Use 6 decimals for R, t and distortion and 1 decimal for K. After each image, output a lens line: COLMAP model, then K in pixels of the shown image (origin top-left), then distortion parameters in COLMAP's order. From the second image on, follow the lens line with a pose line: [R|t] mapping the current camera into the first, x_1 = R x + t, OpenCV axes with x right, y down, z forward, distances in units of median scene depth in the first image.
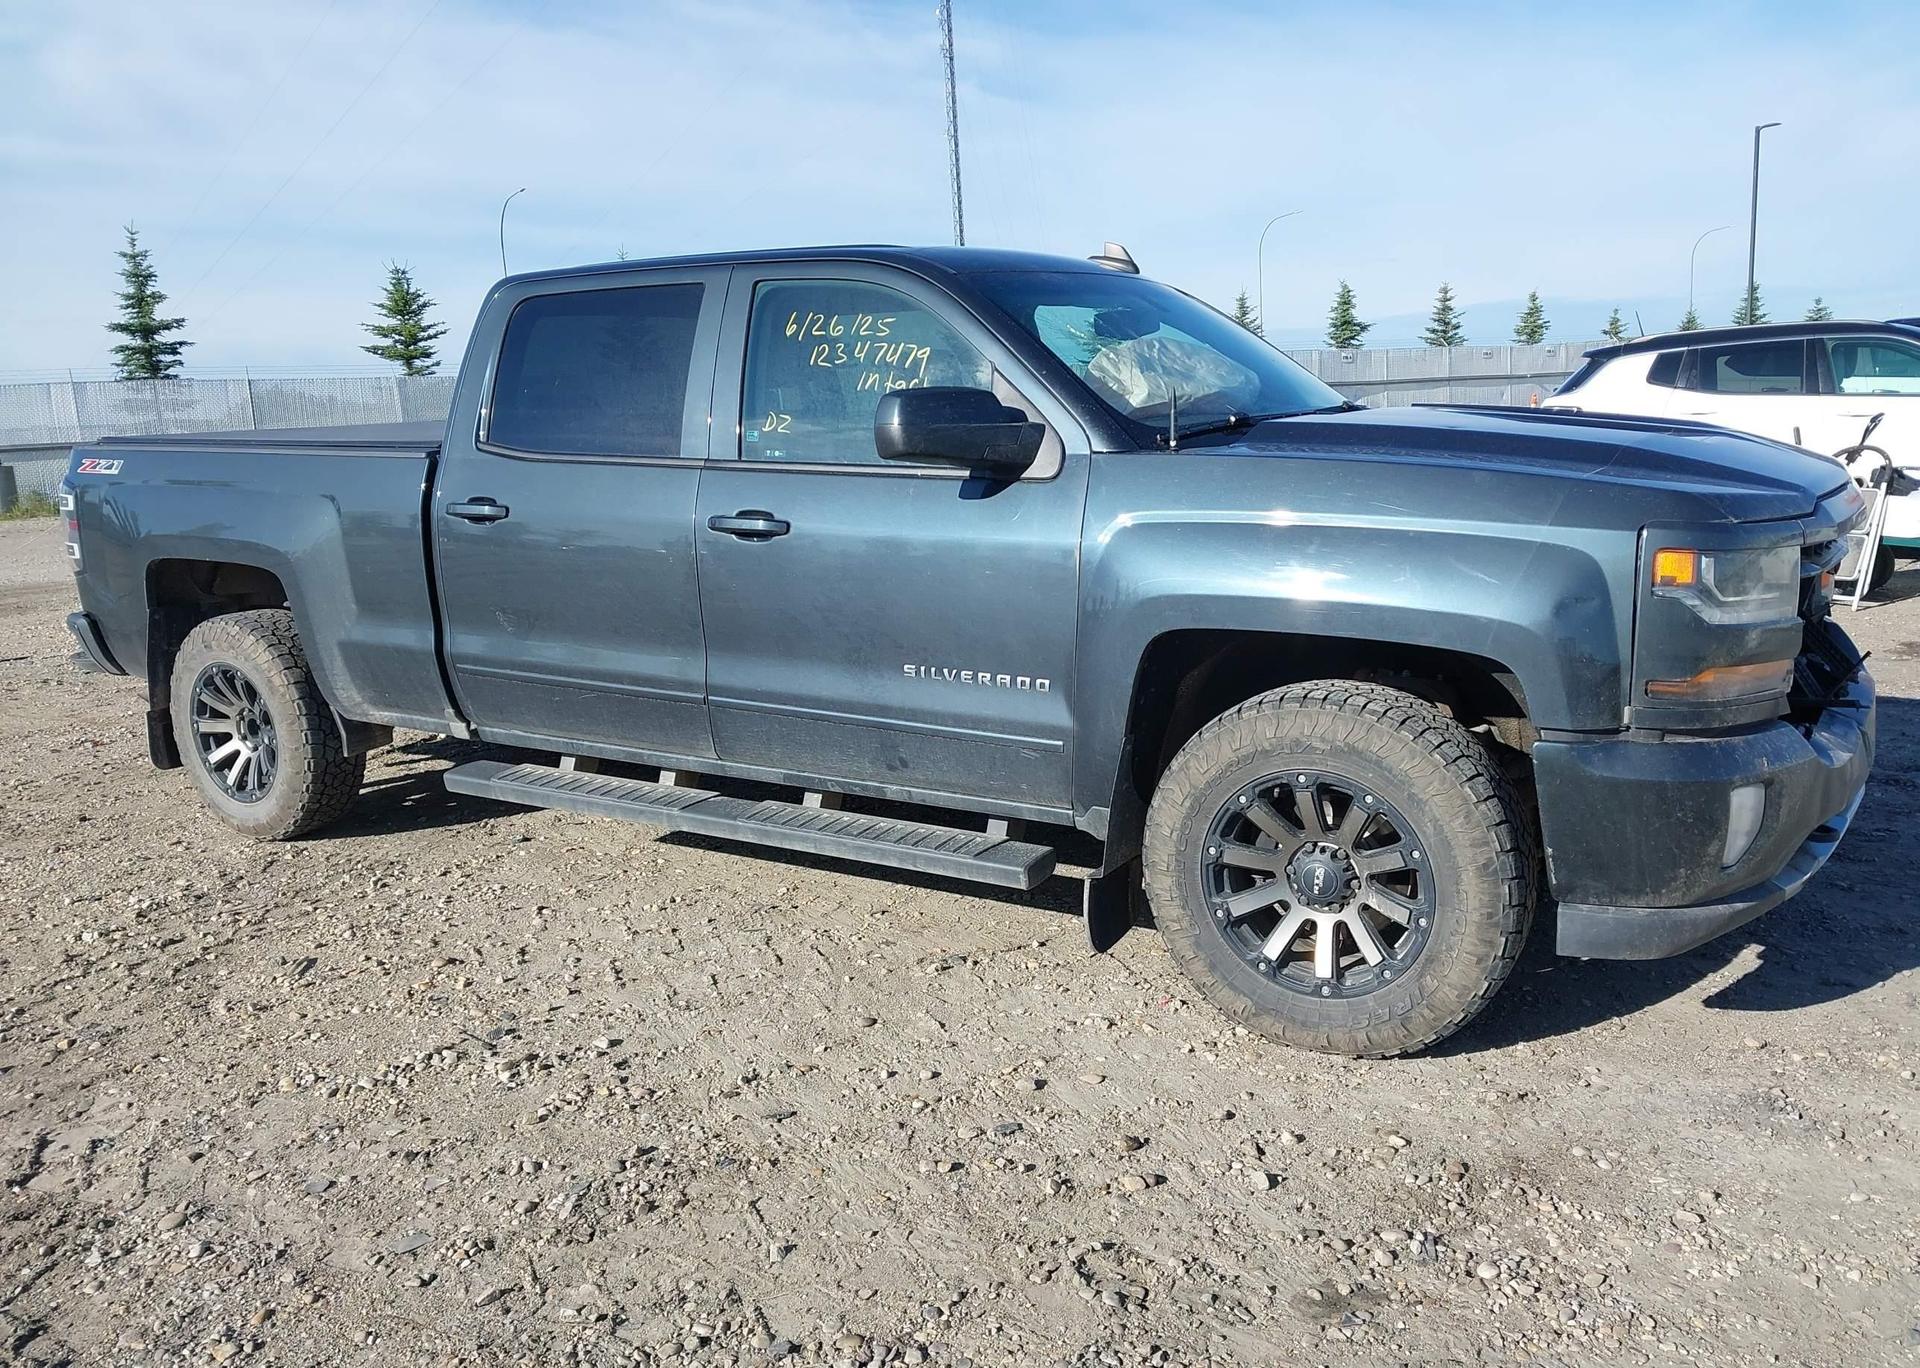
lens RADIAL K [[1530.9, 0, 974.3], [0, 1530.9, 682.6], [0, 0, 1]] dist [0.022940, -0.021508]
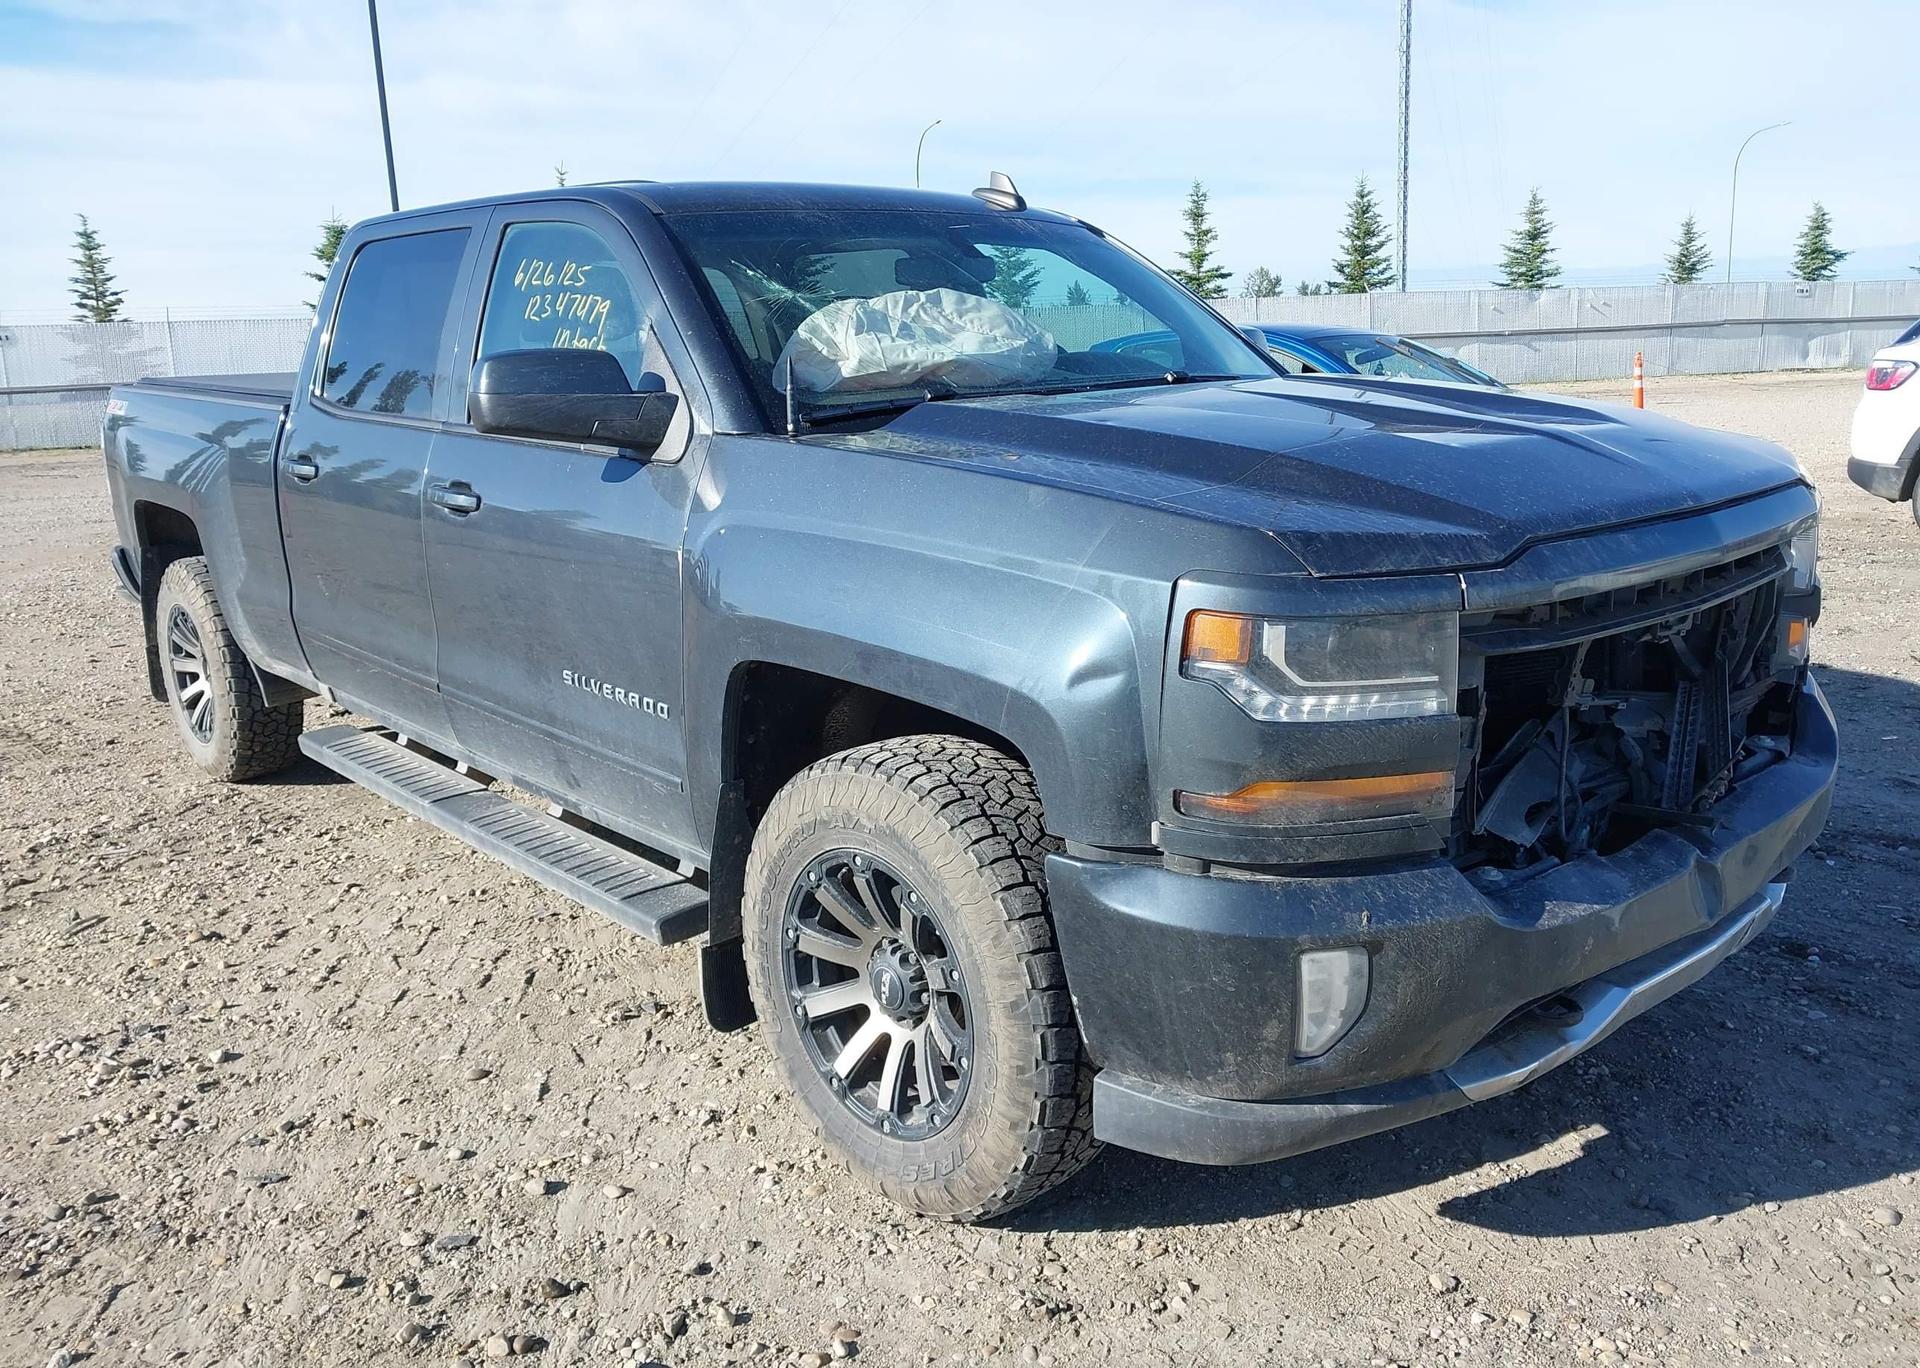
lens RADIAL K [[1530.9, 0, 963.4], [0, 1530.9, 693.0], [0, 0, 1]] dist [0.022940, -0.021508]
pose [[0.961487, 0.072660, -0.265072, 0.415931], [-0.059671, 0.996604, 0.056740, -0.063383], [0.268294, -0.038738, 0.962558, 0.229305]]
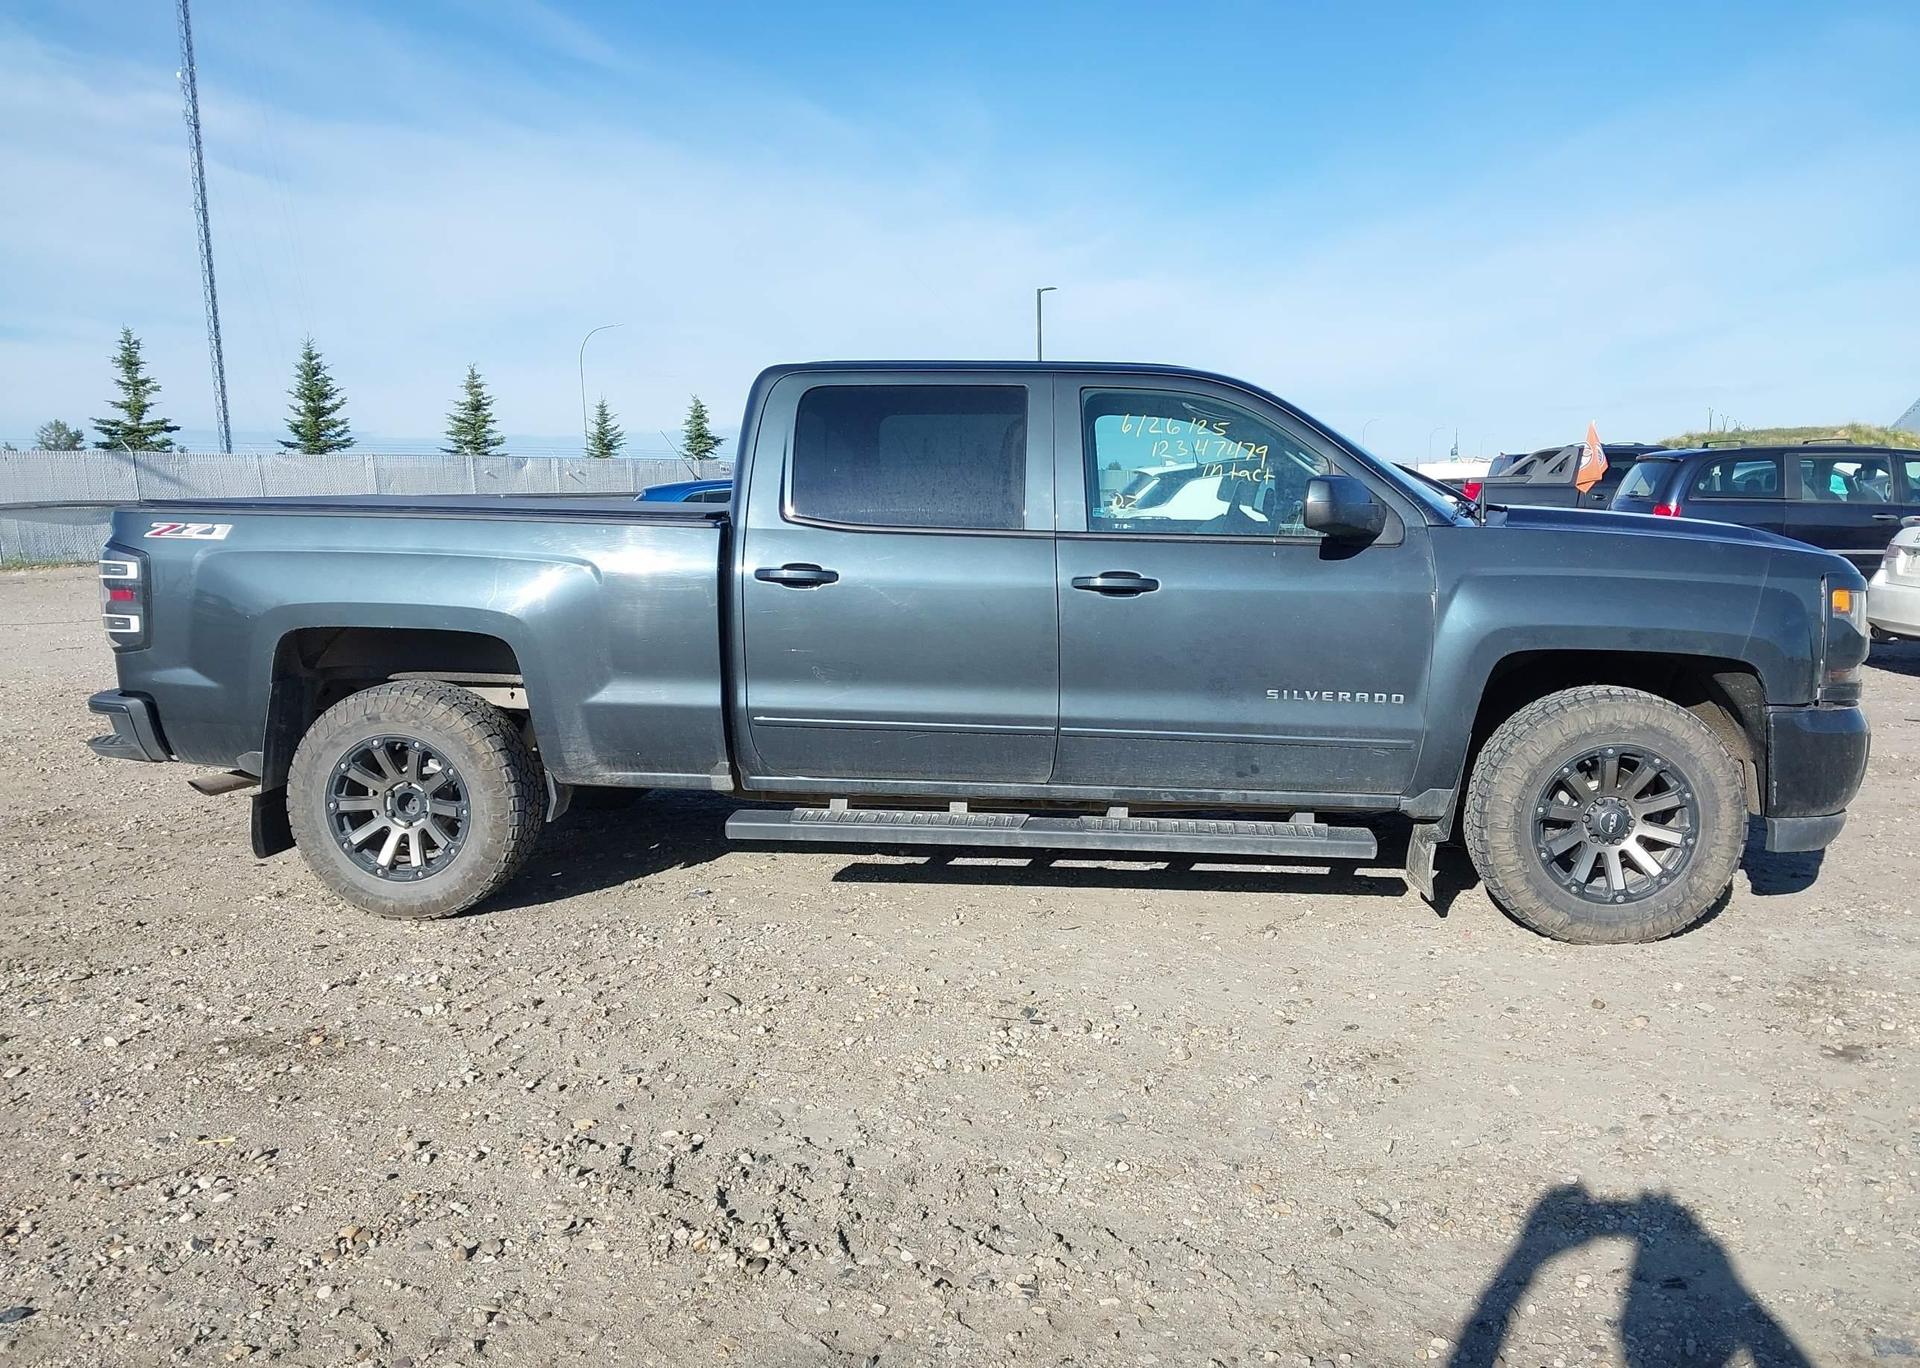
lens RADIAL K [[1530.9, 0, 994.7], [0, 1530.9, 677.6], [0, 0, 1]] dist [0.022940, -0.021508]
pose [[0.892780, -0.021512, 0.449980, -0.851769], [0.054395, 0.996699, -0.060273, 0.043552], [-0.447198, 0.078287, 0.891002, -0.039120]]
